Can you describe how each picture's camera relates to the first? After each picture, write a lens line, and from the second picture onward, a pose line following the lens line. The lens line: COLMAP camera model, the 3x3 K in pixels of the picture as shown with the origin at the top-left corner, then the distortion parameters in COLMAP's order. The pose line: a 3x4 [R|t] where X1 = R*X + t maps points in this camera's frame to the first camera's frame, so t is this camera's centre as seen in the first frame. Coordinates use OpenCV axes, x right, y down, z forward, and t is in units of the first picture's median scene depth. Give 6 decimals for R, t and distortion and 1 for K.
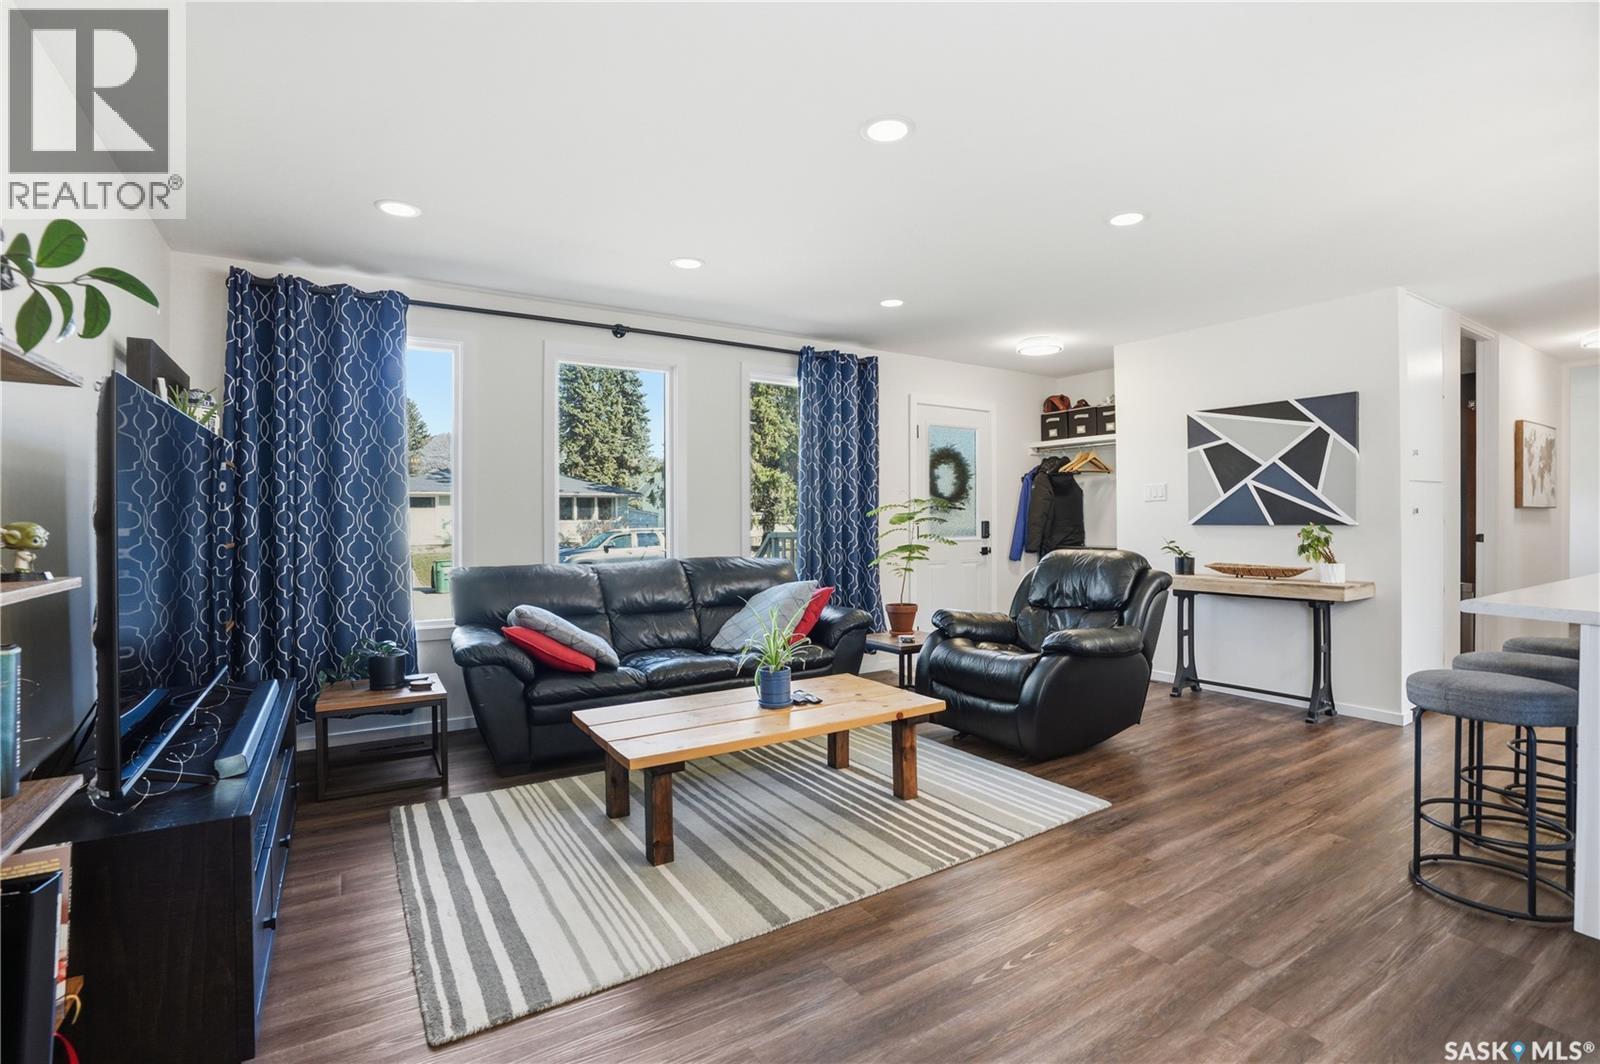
lens RADIAL K [[754.7, 0, 805.3], [0, 754.7, 513.7], [0, 0, 1]] dist [-0.079014, 0.035006]
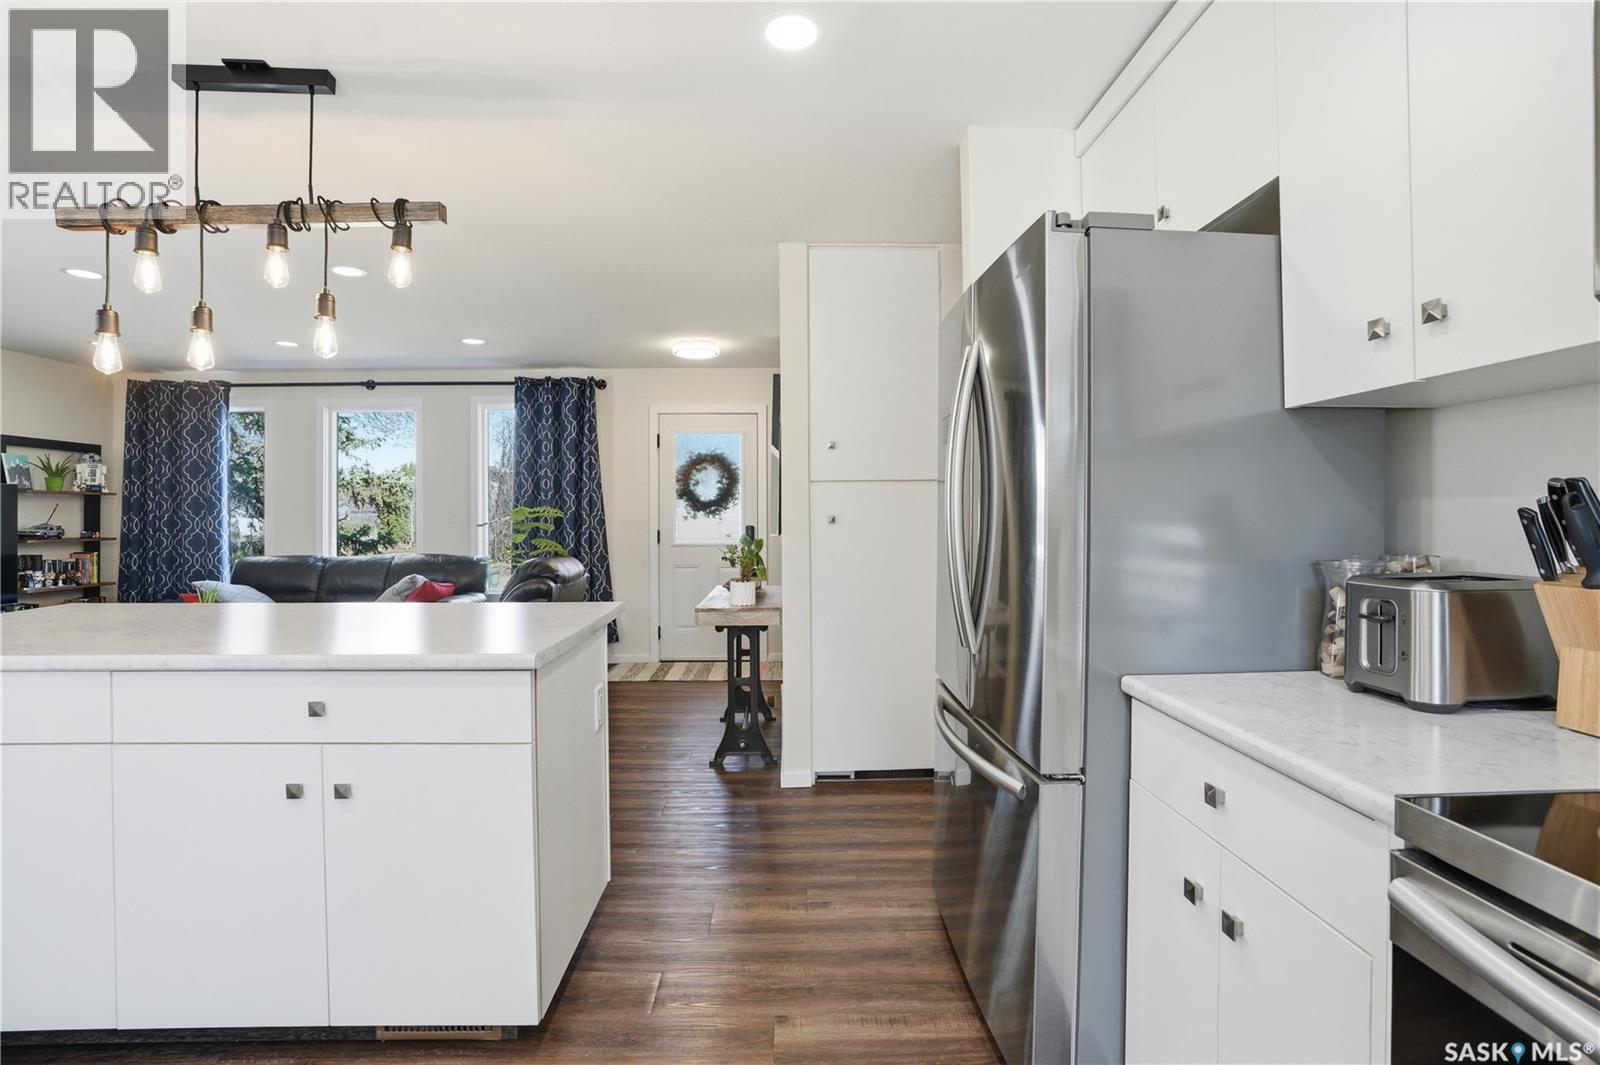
lens RADIAL K [[754.7, 0, 805.3], [0, 754.7, 514.2], [0, 0, 1]] dist [-0.079014, 0.035006]
pose [[0.850025, -0.003335, -0.526731, 1.450563], [0.004236, 0.999991, 0.000505, -0.011080], [0.526725, -0.002660, 0.850032, 0.368524]]
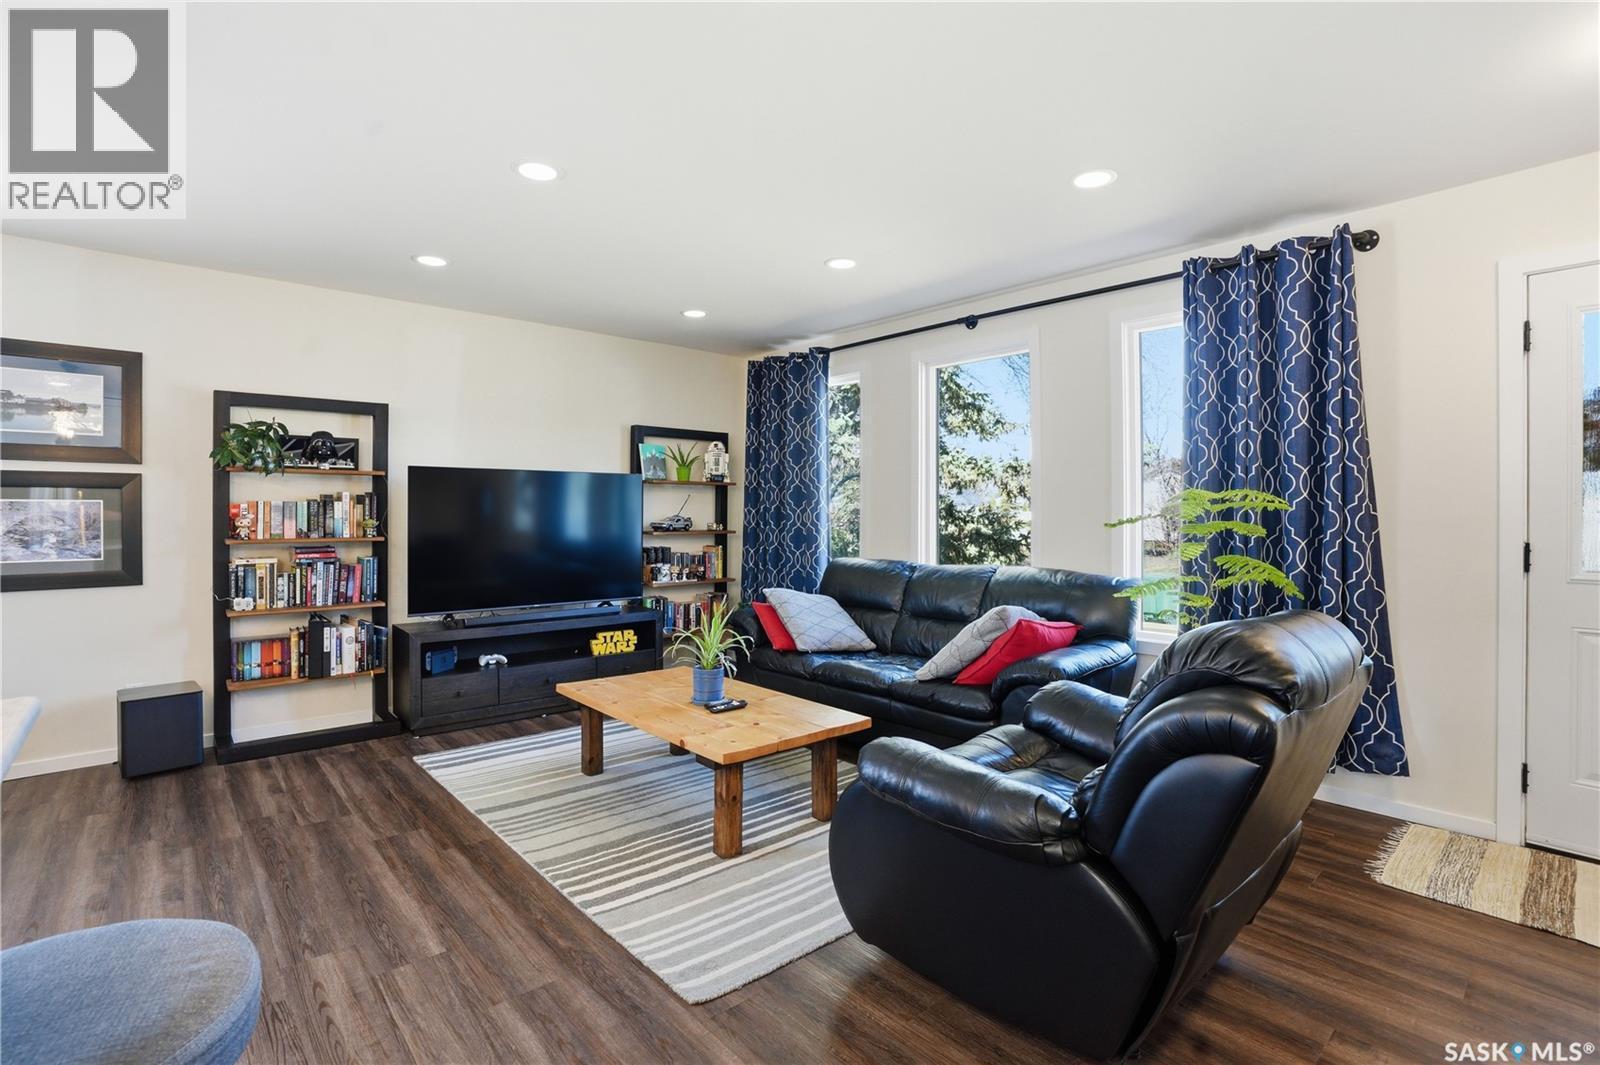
lens RADIAL K [[754.7, 0, 805.3], [0, 754.7, 514.2], [0, 0, 1]] dist [-0.079014, 0.035006]
pose [[0.154103, 0.005341, -0.988040, 0.854635], [0.000562, 0.999985, 0.005493, -0.007469], [0.988055, -0.001402, 0.154098, 0.837614]]
